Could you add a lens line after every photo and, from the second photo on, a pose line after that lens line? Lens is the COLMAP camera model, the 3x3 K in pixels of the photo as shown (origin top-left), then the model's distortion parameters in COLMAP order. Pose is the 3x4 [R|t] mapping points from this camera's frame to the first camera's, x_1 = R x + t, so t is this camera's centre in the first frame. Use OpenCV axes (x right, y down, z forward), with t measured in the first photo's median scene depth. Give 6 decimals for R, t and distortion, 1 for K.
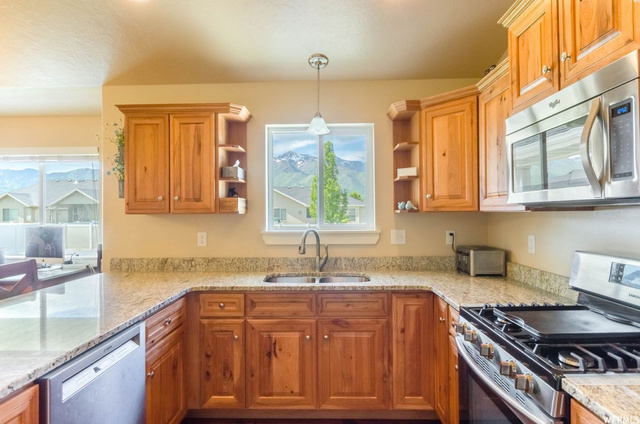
lens RADIAL K [[354.4, 0, 318.1], [0, 354.4, 216.3], [0, 0, 1]] dist [-0.005771, 0.000278]
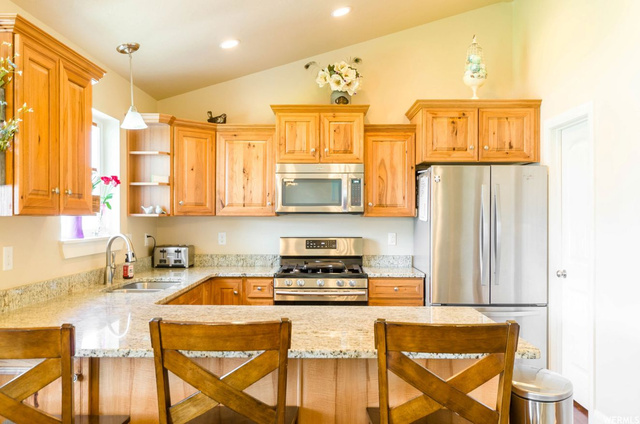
lens RADIAL K [[531.0, 0, 320.1], [0, 531.0, 211.9], [0, 0, 1]] dist [-0.030236, 0.013208]
pose [[-0.020644, 0.015962, 0.999659, -1.375072], [0.008320, 0.999841, -0.015793, 0.005821], [-0.999752, 0.007991, -0.020774, 0.549253]]
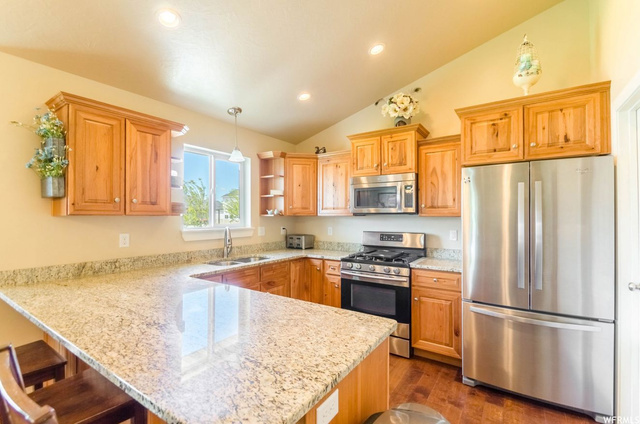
lens RADIAL K [[291.8, 0, 317.5], [0, 291.8, 213.3], [0, 0, 1]] dist [-0.006976, -0.003177]
pose [[0.541397, 0.016751, 0.840600, -0.824170], [0.003130, 0.999754, -0.021939, 0.007498], [-0.840761, 0.014509, 0.541211, 0.075033]]
